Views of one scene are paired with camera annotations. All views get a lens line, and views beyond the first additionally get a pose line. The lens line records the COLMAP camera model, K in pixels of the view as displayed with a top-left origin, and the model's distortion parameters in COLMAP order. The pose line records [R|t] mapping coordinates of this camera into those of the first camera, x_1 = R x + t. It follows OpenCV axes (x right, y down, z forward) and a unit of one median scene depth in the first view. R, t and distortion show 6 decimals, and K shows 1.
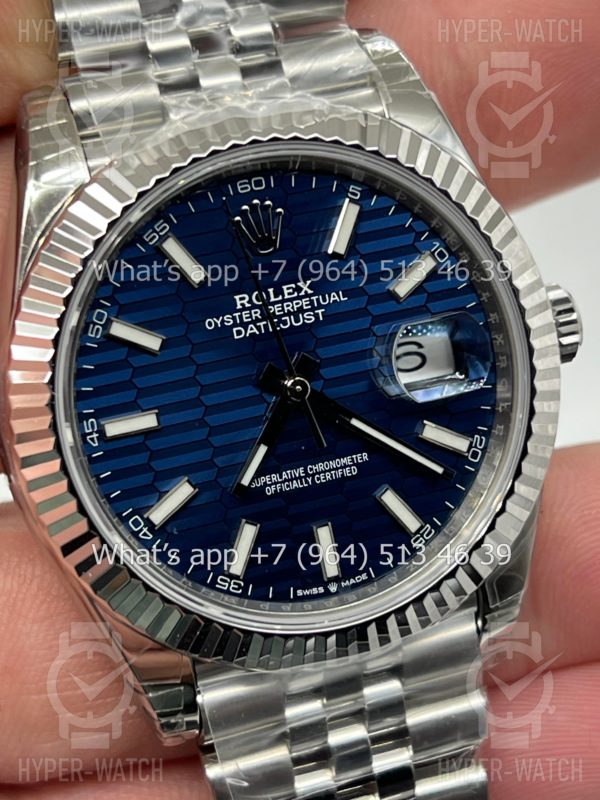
lens RADIAL K [[1846.8, 0, 296.9], [0, 1846.8, 398.3], [0, 0, 1]] dist [0.221538, 0.000000]
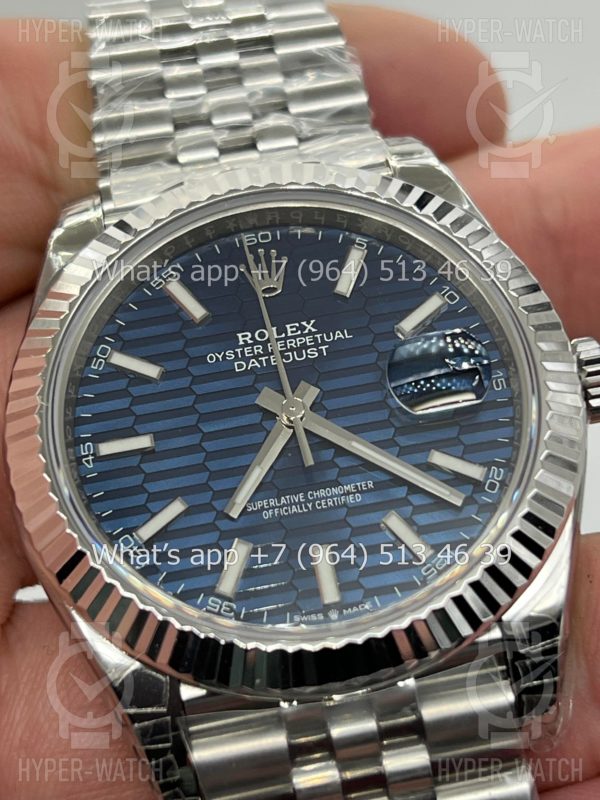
lens RADIAL K [[1846.8, 0, 300.8], [0, 1846.8, 404.4], [0, 0, 1]] dist [0.221538, 0.000000]
pose [[0.958898, -0.095085, -0.267346, 0.266235], [-0.032307, 0.899470, -0.435786, 0.418850], [0.281906, 0.426511, 0.859428, 0.148412]]
